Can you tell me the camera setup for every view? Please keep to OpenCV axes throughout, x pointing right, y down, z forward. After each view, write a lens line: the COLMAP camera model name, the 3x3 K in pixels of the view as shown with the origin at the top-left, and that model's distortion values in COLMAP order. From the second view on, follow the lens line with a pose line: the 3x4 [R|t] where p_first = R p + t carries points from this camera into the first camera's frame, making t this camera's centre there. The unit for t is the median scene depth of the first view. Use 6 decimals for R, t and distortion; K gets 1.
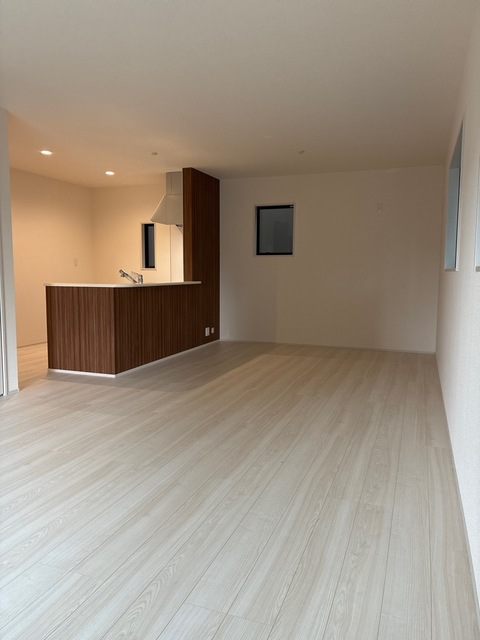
lens RADIAL K [[481.2, 0, 240.0], [0, 481.2, 320.0], [0, 0, 1]] dist [0.012470, 0.001737]
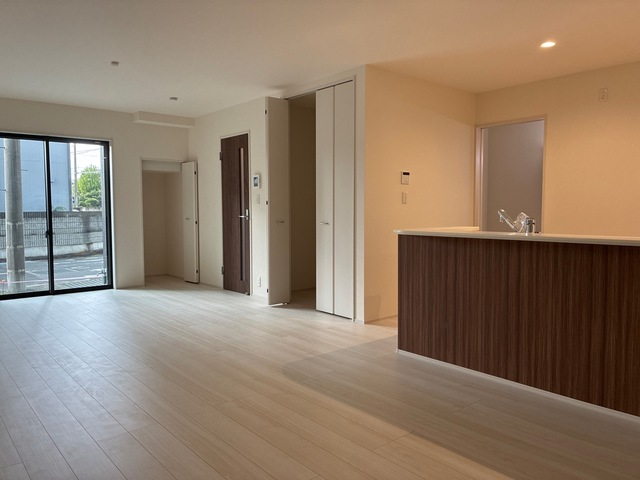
lens RADIAL K [[481.2, 0, 320.0], [0, 481.2, 240.0], [0, 0, 1]] dist [0.012470, 0.001737]
pose [[-0.484892, 0.057168, -0.872703, 0.416867], [-0.082636, 0.990402, 0.110792, -0.120623], [0.870661, 0.125840, -0.475514, 1.144628]]
